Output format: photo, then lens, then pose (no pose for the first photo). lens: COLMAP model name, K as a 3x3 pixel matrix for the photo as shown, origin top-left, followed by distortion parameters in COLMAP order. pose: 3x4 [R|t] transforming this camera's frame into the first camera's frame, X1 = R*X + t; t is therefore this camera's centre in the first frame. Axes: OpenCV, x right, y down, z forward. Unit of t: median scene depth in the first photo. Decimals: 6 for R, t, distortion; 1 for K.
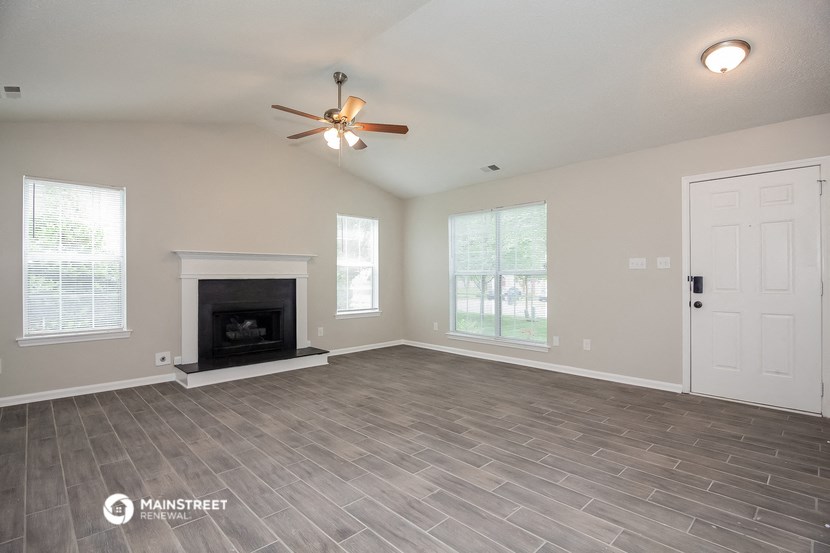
lens RADIAL K [[407.1, 0, 423.0], [0, 407.1, 276.1], [0, 0, 1]] dist [-0.017668, 0.000996]
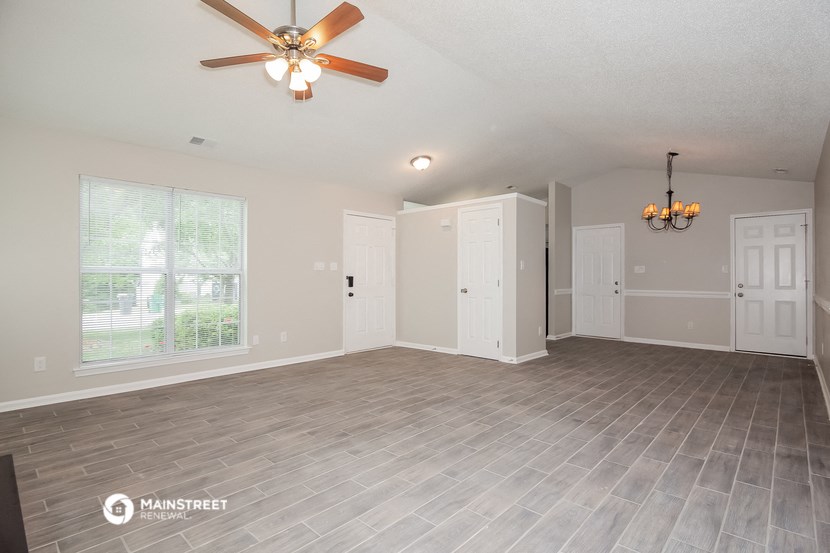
lens RADIAL K [[407.1, 0, 423.0], [0, 407.1, 276.1], [0, 0, 1]] dist [-0.017668, 0.000996]
pose [[-0.053081, 0.004088, 0.998582, -0.997330], [-0.003355, 0.999985, -0.004272, 0.006964], [-0.998585, -0.003577, -0.053067, 0.913057]]
